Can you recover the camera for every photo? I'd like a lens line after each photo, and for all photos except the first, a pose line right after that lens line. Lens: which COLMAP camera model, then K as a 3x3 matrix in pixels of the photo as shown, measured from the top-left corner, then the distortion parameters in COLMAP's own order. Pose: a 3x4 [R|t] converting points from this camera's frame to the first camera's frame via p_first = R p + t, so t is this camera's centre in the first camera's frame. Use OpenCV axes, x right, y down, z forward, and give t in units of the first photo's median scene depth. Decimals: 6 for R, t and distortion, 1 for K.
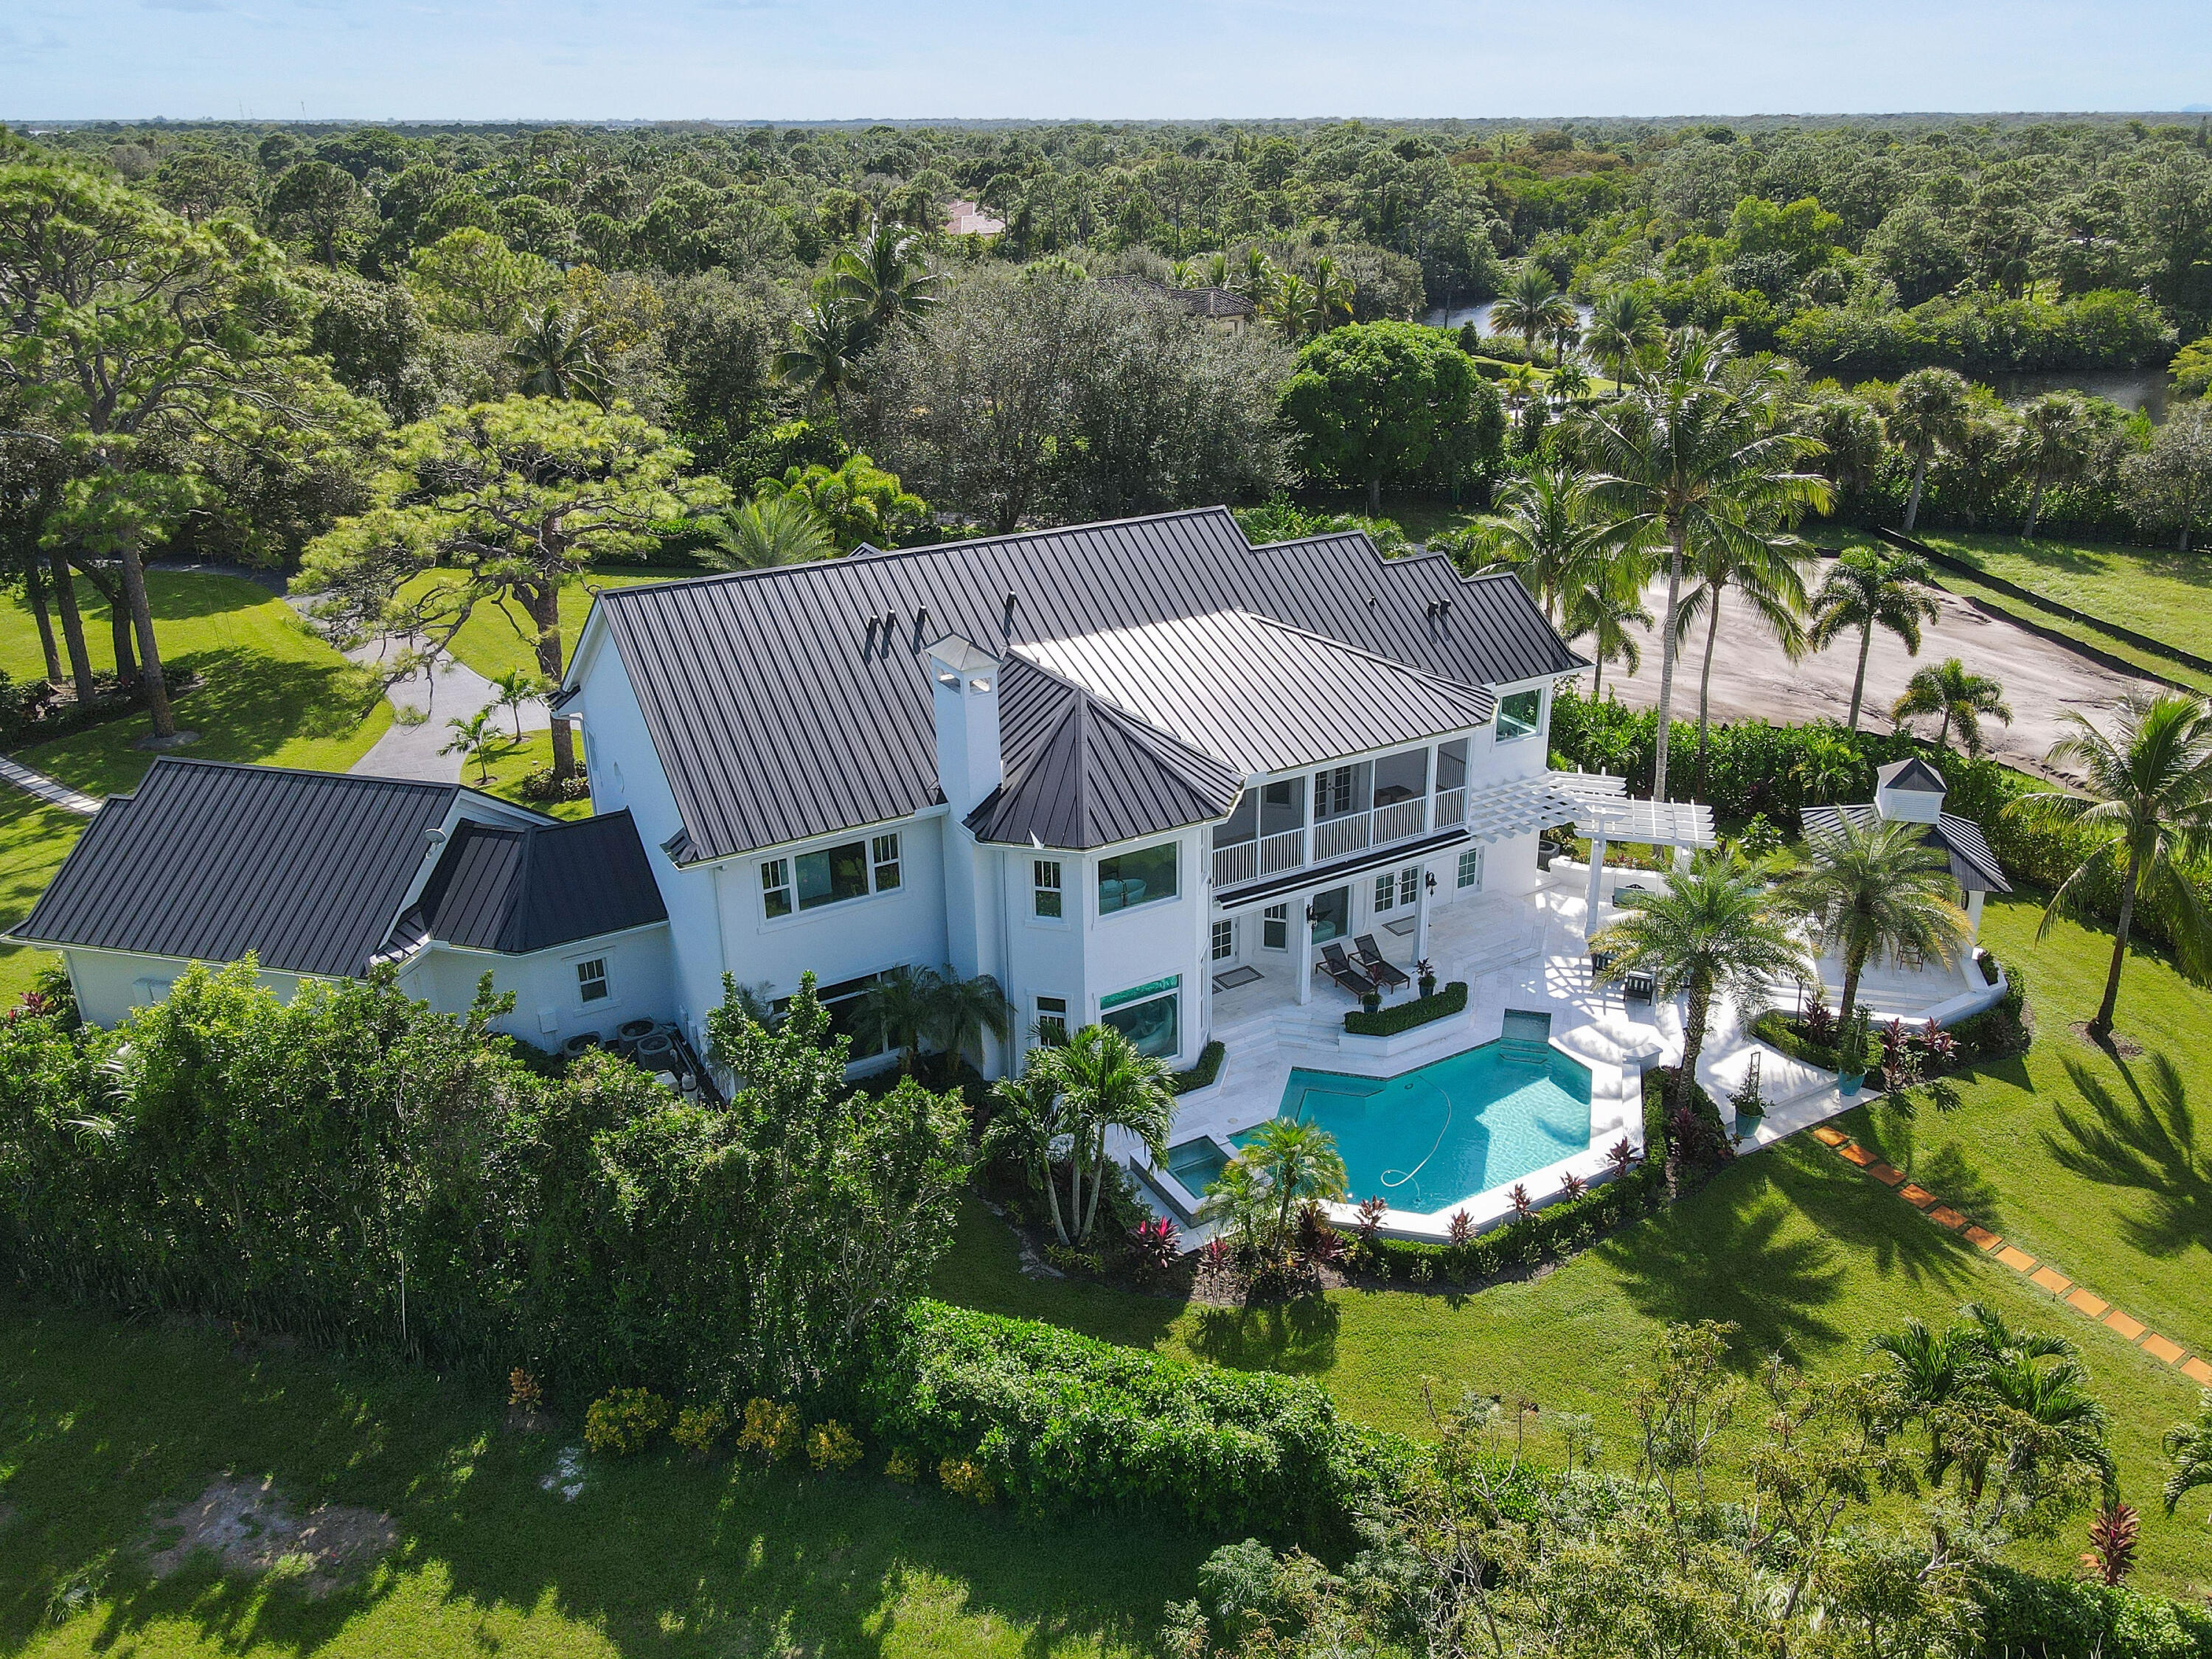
lens RADIAL K [[1639.9, 0, 1106.0], [0, 1639.9, 829.5], [0, 0, 1]] dist [-0.004343, 0.012601]
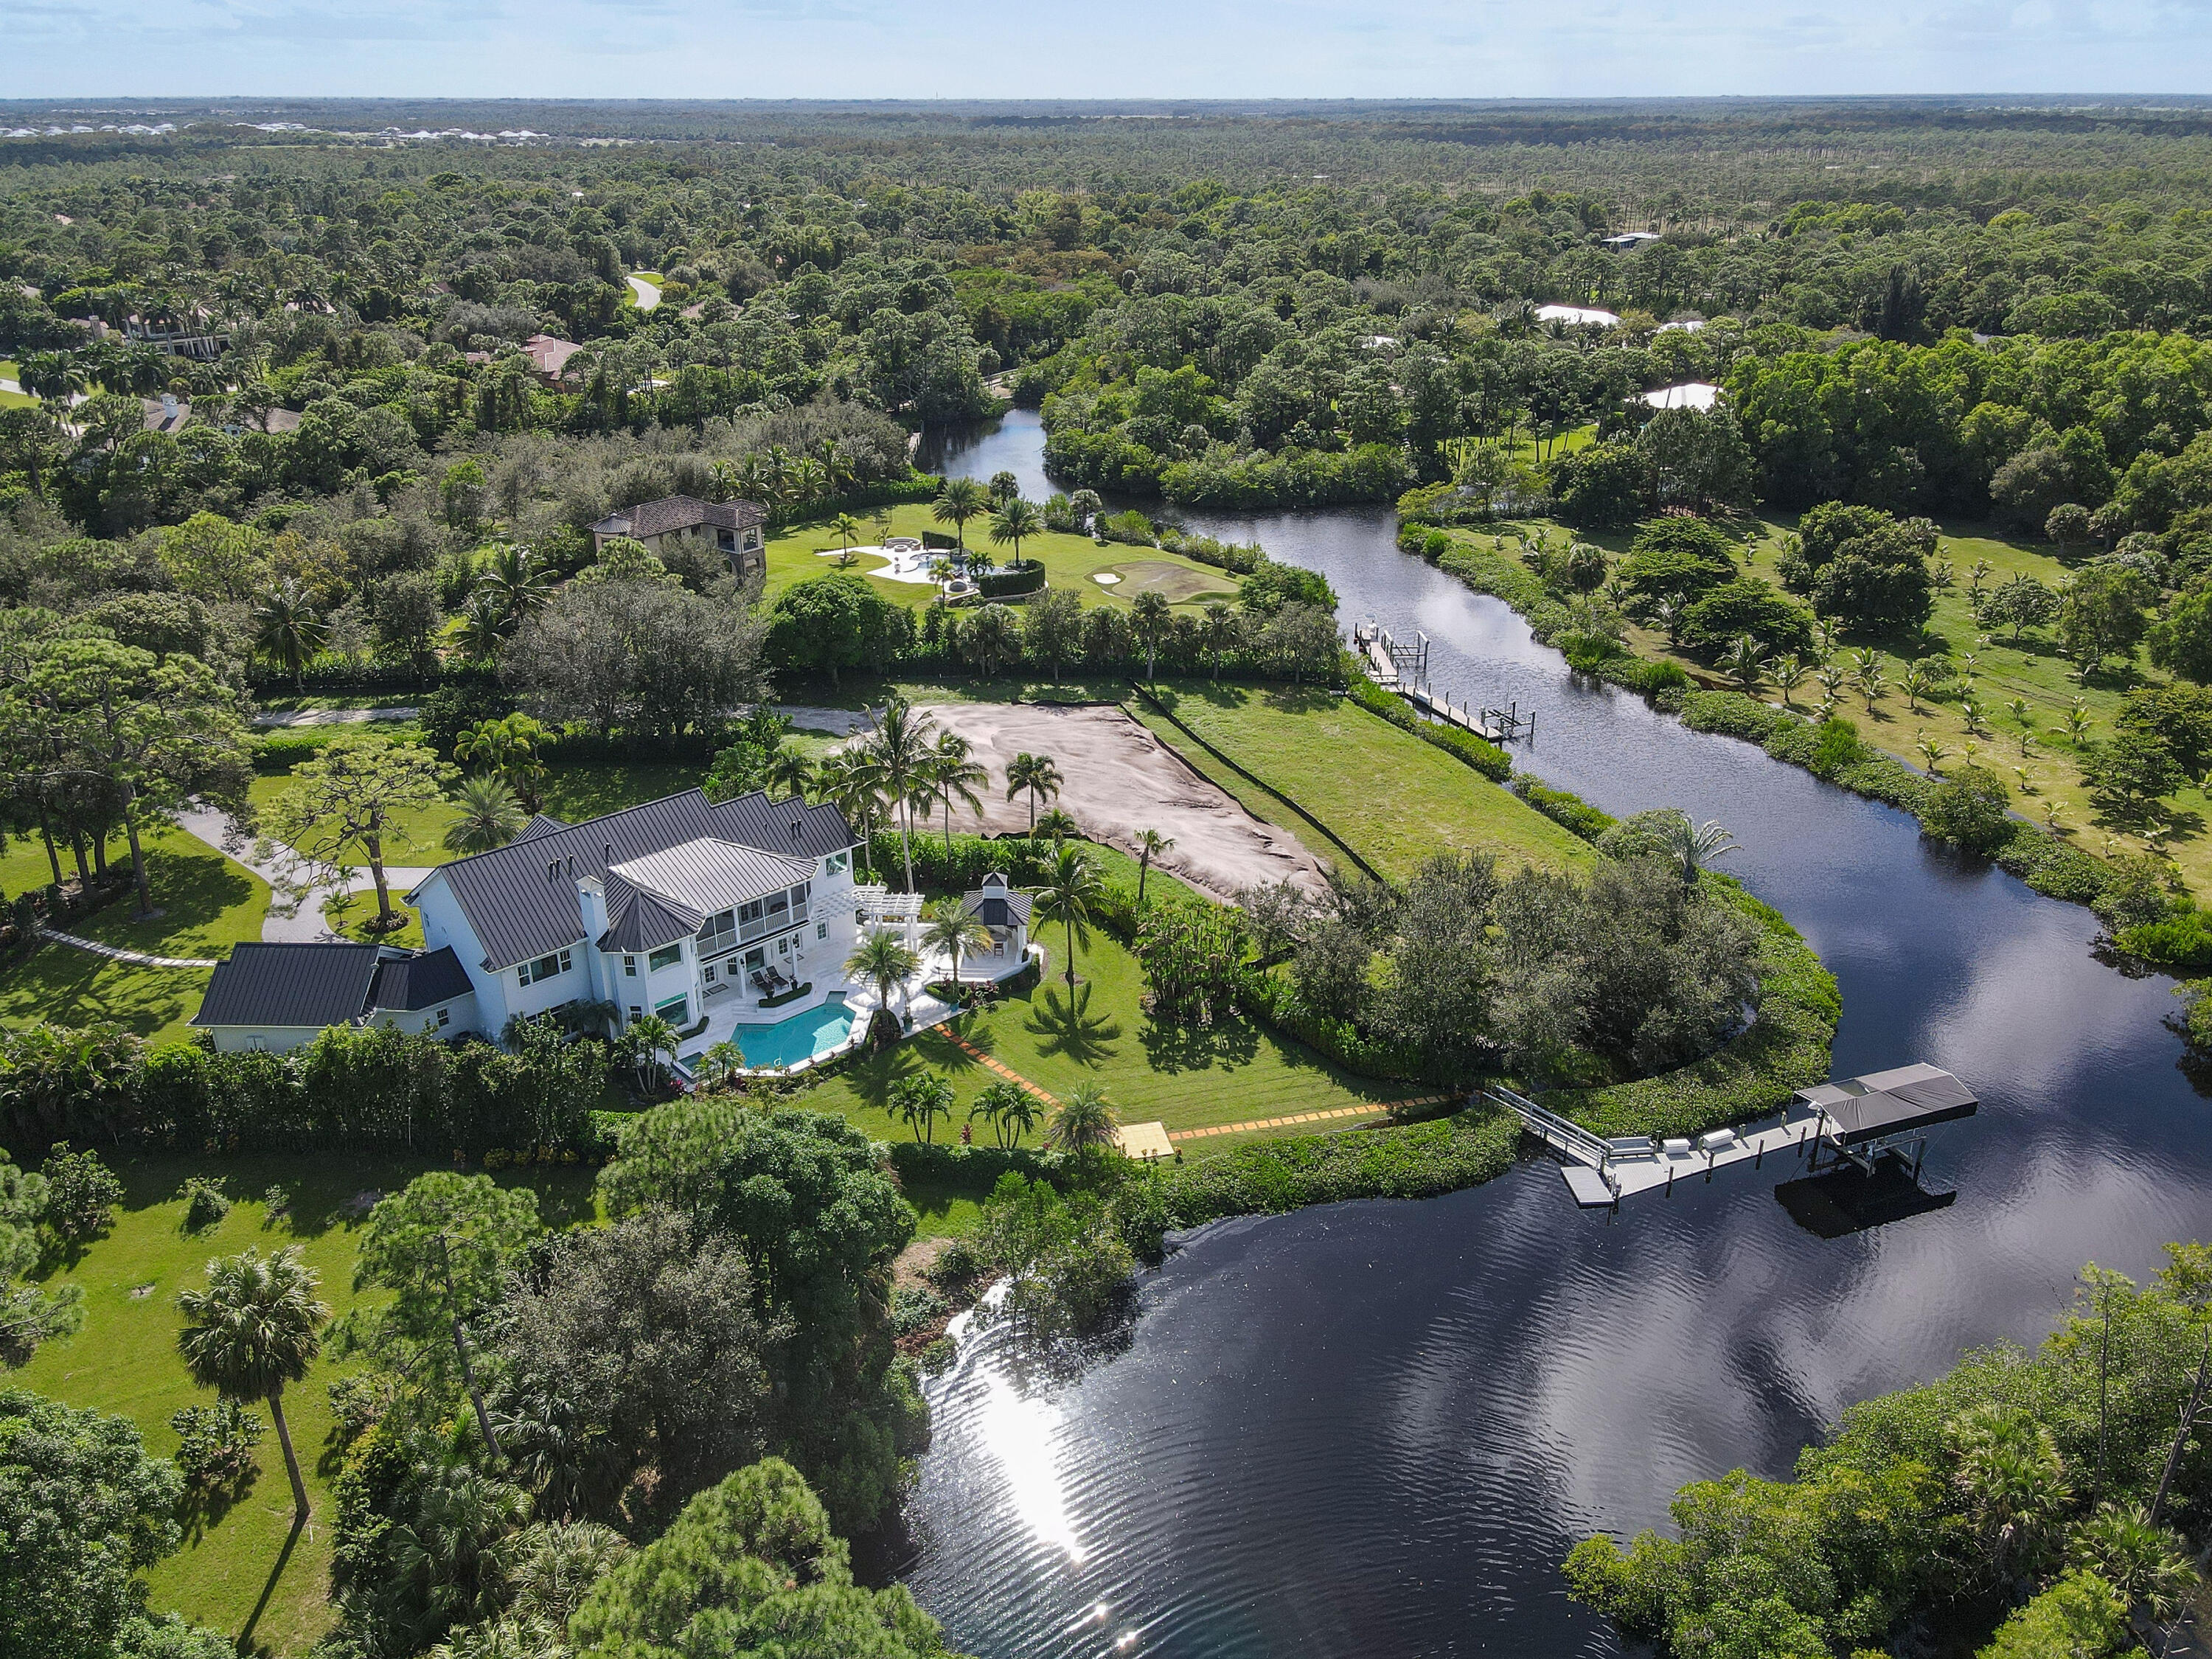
lens RADIAL K [[1712.0, 0, 1138.3], [0, 1712.0, 788.7], [0, 0, 1]] dist [-0.034245, 0.066236]
pose [[0.971031, -0.075817, 0.226606, 0.146062], [0.076003, 0.997076, 0.007917, -0.192360], [-0.226544, 0.009535, 0.973954, -1.735332]]
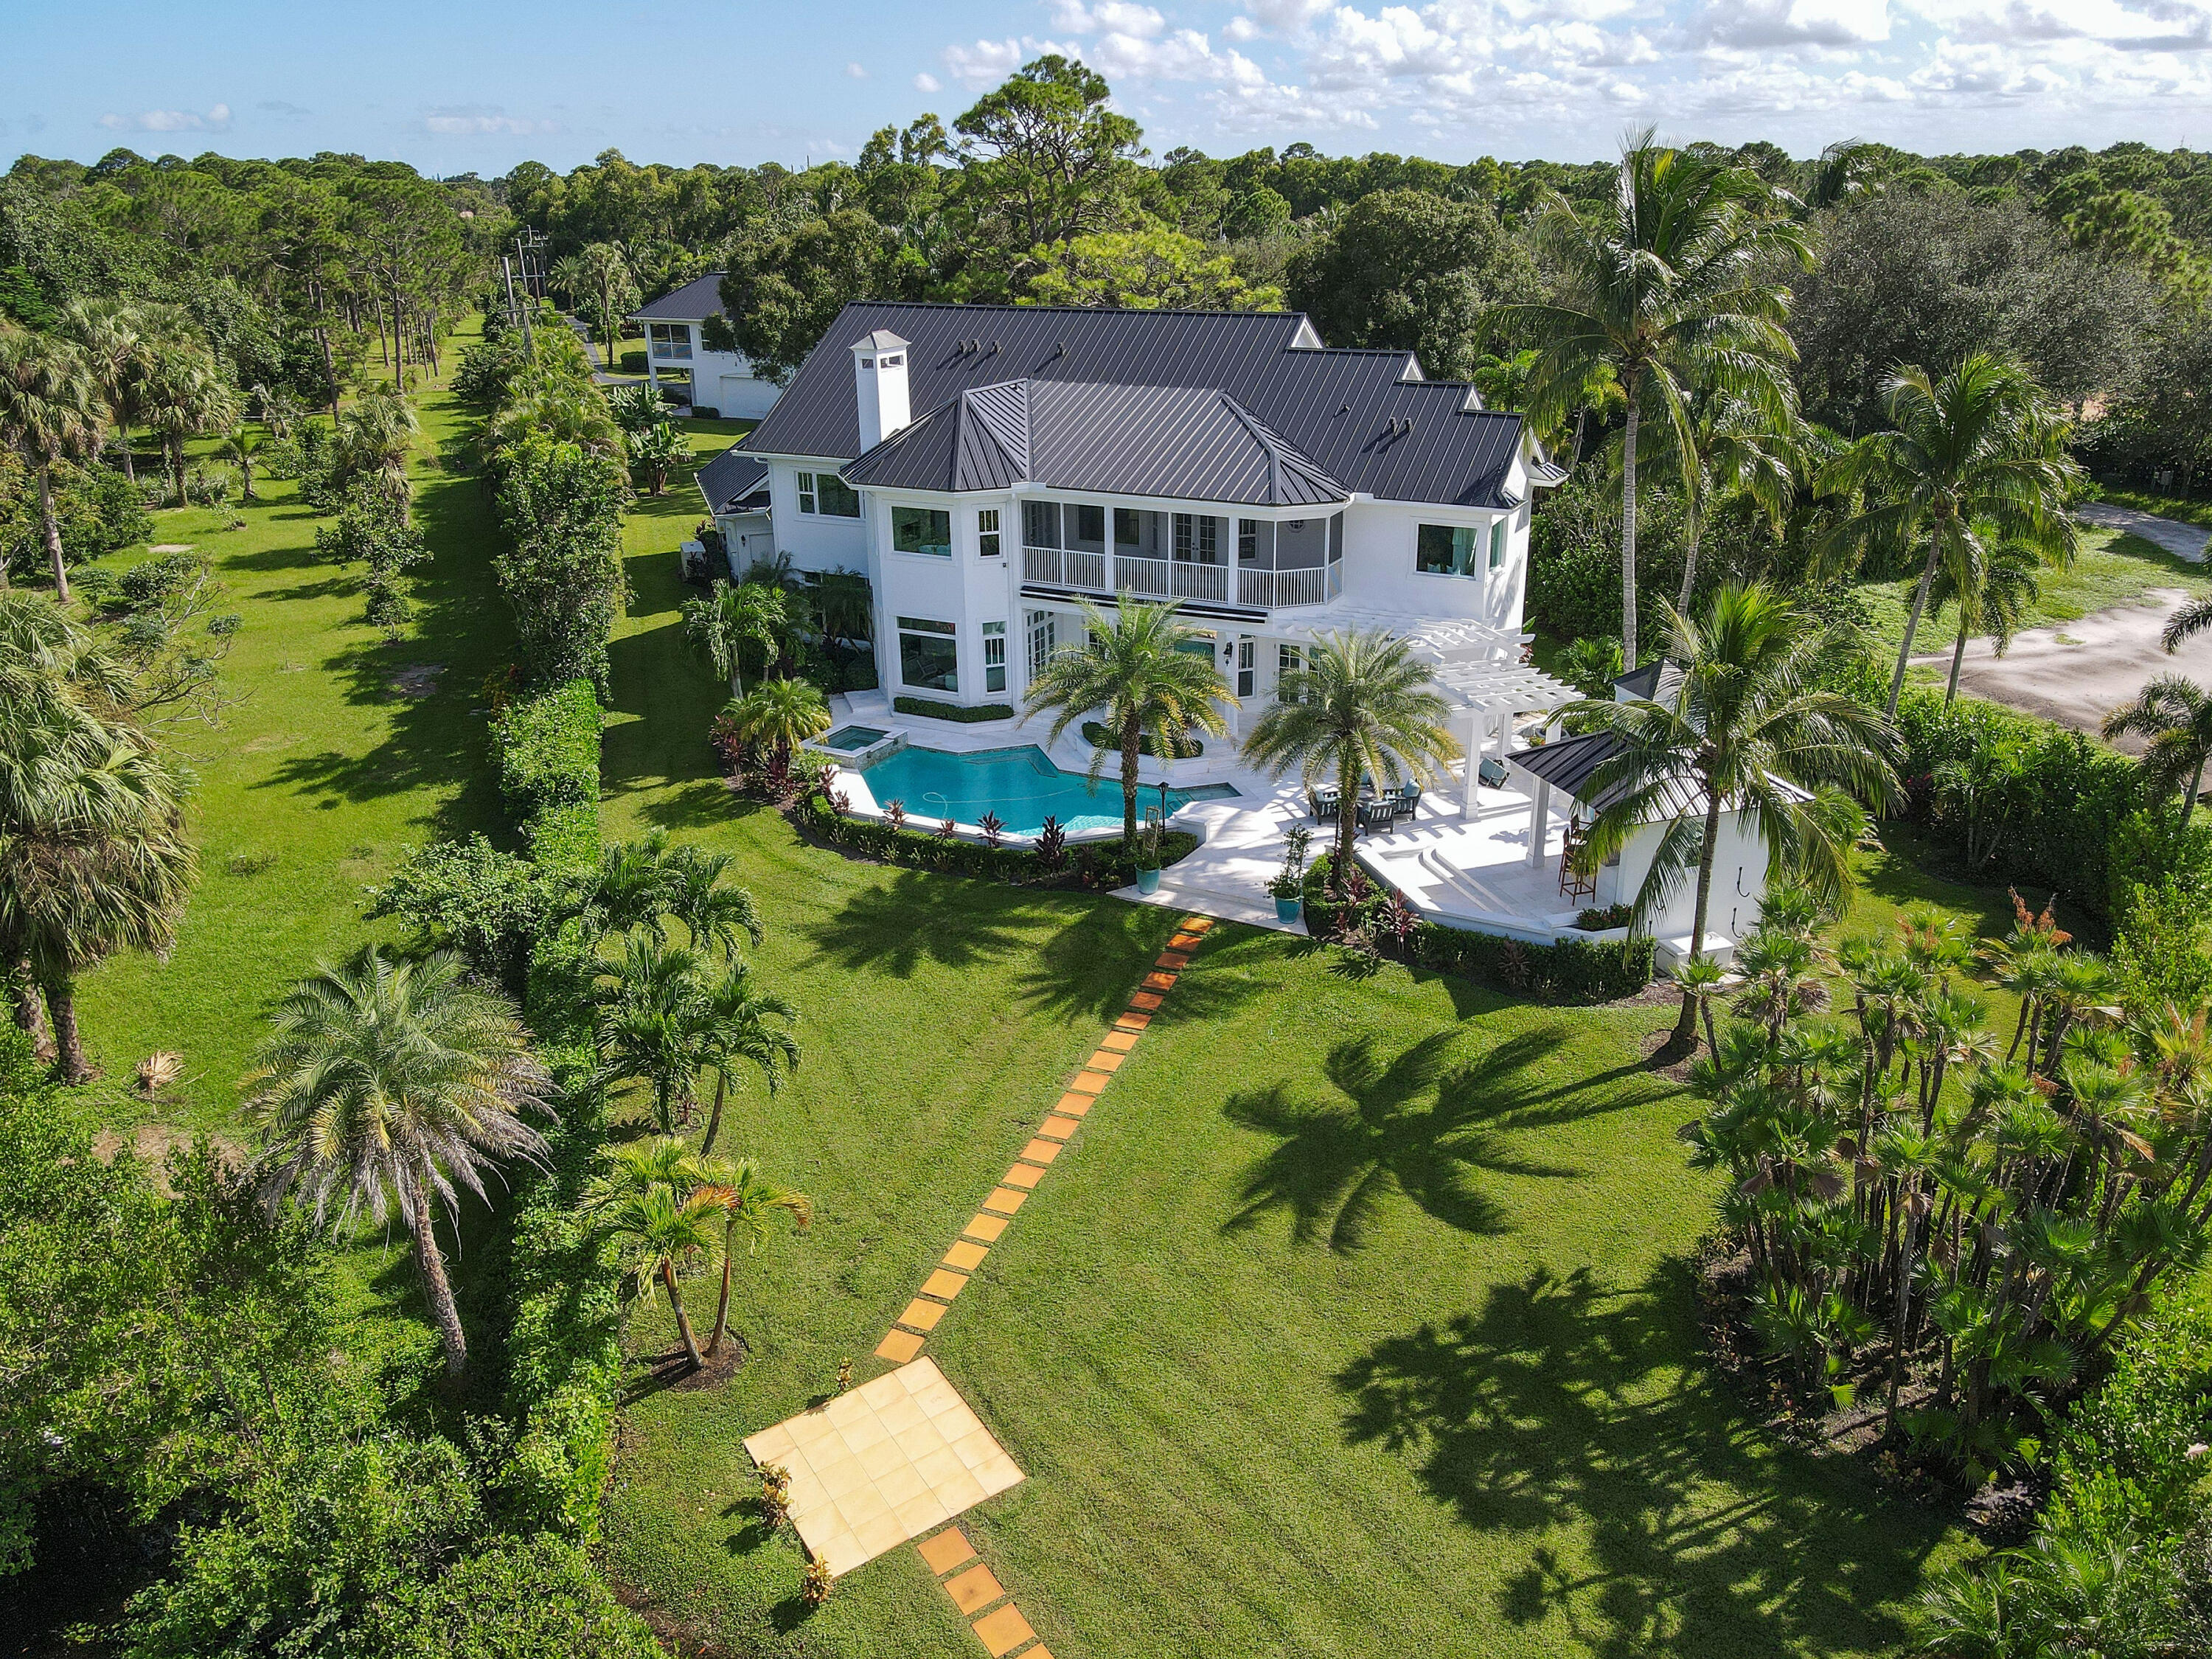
lens RADIAL K [[1618.9, 0, 1126.5], [0, 1618.9, 781.8], [0, 0, 1]] dist [0.005038, 0.005595]
pose [[0.533814, 0.293538, -0.793018, 1.123897], [-0.323117, 0.937457, 0.129498, -0.004083], [0.781433, 0.187109, 0.595275, 0.364239]]
